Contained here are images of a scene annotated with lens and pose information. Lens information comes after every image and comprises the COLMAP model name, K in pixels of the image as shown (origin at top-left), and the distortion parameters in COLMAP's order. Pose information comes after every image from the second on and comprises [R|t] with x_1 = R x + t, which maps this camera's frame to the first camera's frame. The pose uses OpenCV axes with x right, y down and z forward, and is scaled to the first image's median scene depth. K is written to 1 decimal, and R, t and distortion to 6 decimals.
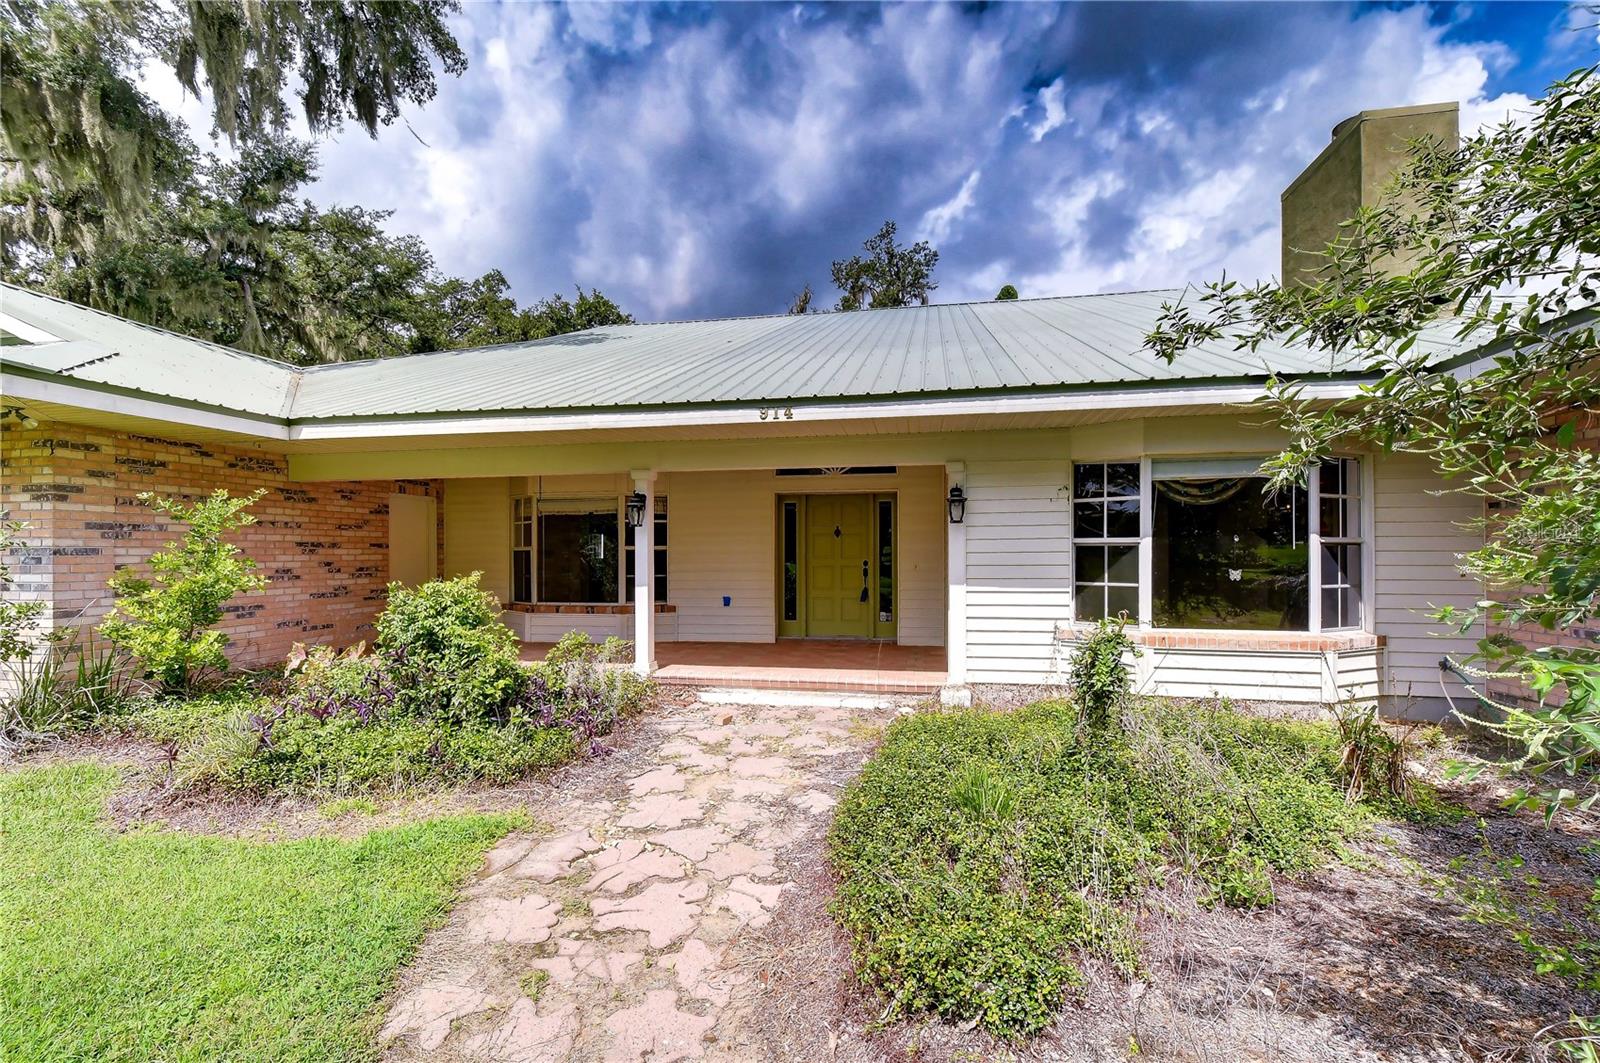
lens RADIAL K [[702.1, 0, 800.4], [0, 702.1, 542.0], [0, 0, 1]] dist [-0.010642, -0.001898]
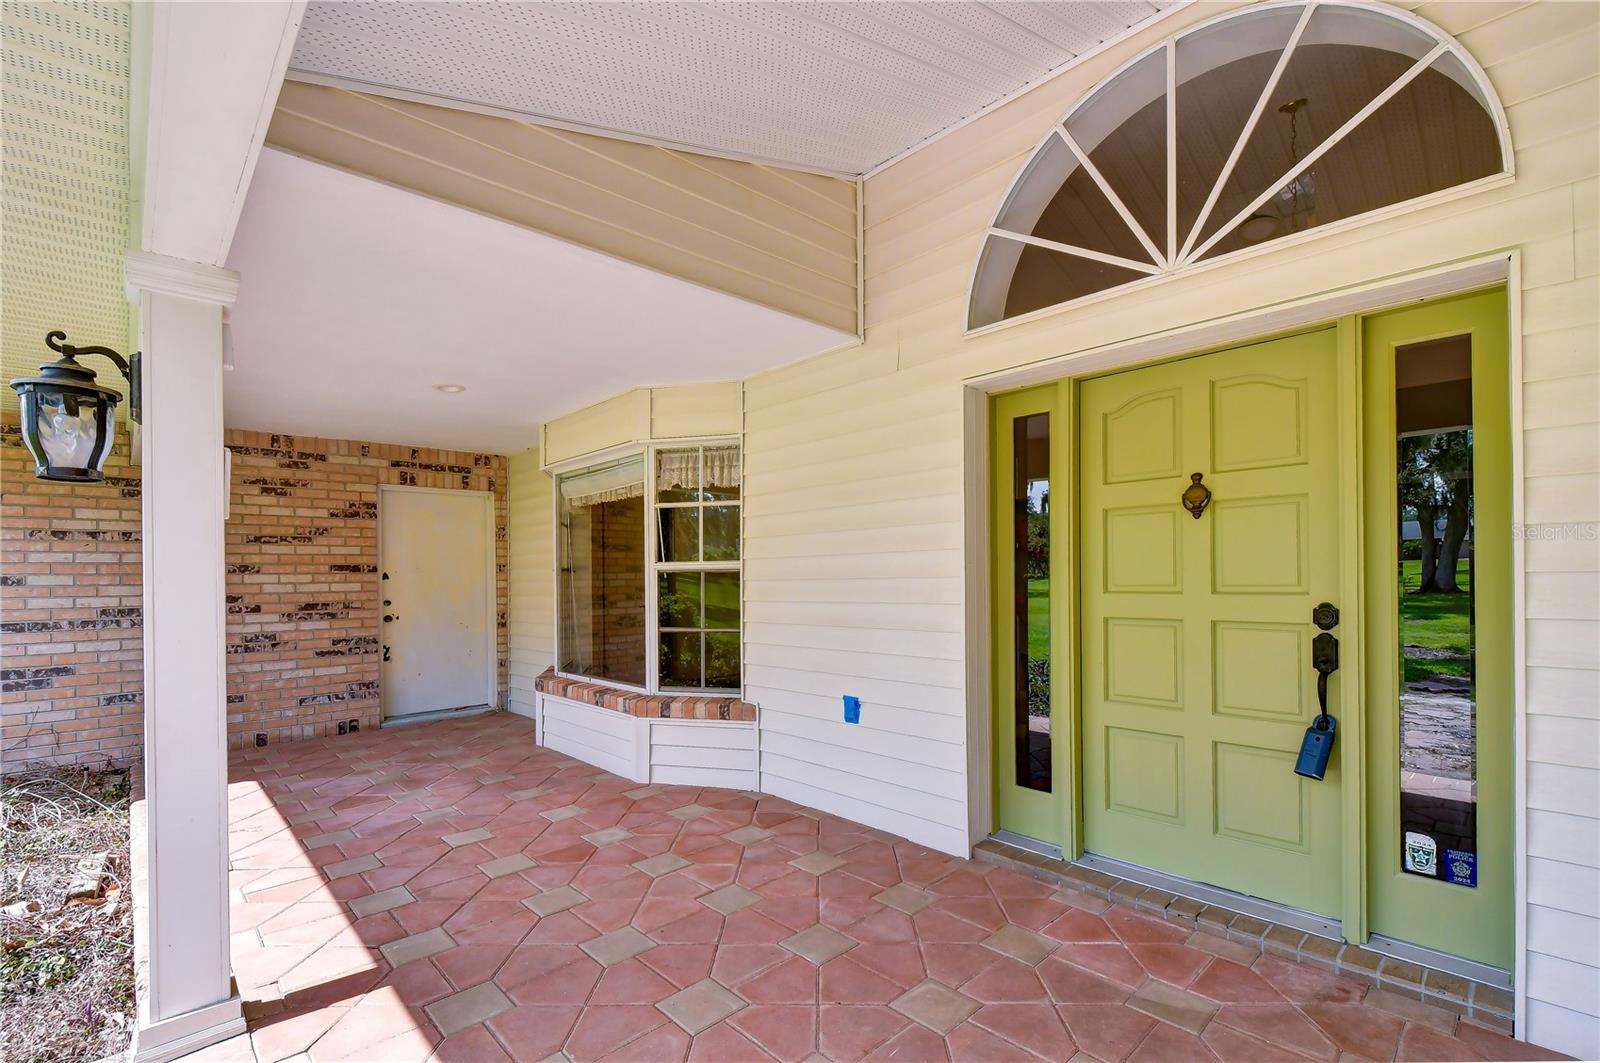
lens RADIAL K [[702.1, 0, 798.9], [0, 702.1, 580.3], [0, 0, 1]] dist [-0.010642, -0.001898]
pose [[0.818776, -0.002975, -0.574106, 0.087540], [0.017517, 0.999650, 0.019801, 0.010694], [0.573846, -0.026270, 0.818542, 0.739629]]
